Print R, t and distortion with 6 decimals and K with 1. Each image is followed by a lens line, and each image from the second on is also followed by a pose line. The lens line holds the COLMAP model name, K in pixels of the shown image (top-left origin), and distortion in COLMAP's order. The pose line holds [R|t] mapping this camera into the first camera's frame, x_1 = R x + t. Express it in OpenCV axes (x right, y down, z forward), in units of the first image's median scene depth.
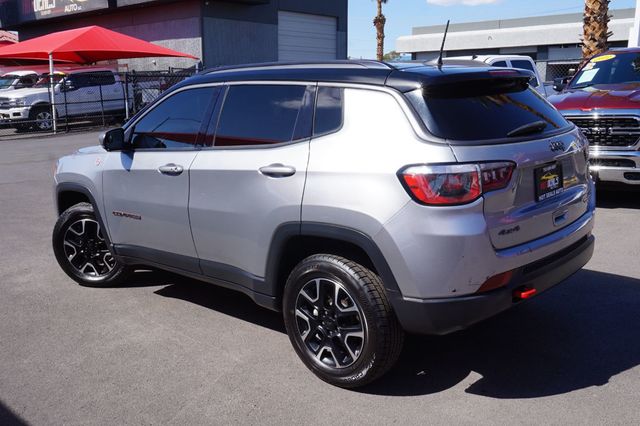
lens RADIAL K [[613.1, 0, 322.8], [0, 613.1, 216.2], [0, 0, 1]] dist [0.007091, 0.000000]
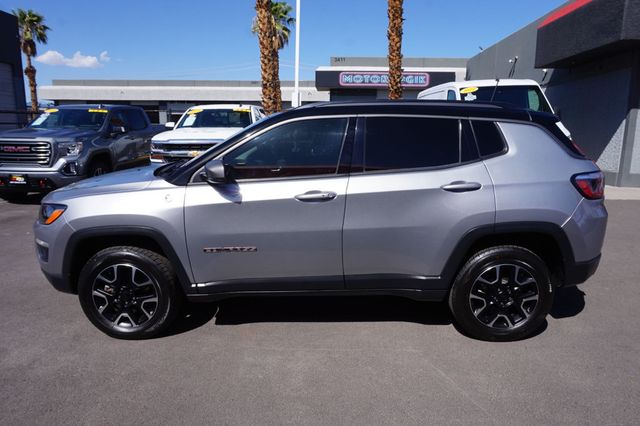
lens RADIAL K [[430.0, 0, 318.8], [0, 430.0, 211.1], [0, 0, 1]] dist [-0.017636, 0.020049]
pose [[0.747553, -0.108676, 0.655251, -0.561787], [0.122421, 0.992166, 0.024890, -0.053179], [-0.652823, 0.061610, 0.755001, 0.345210]]
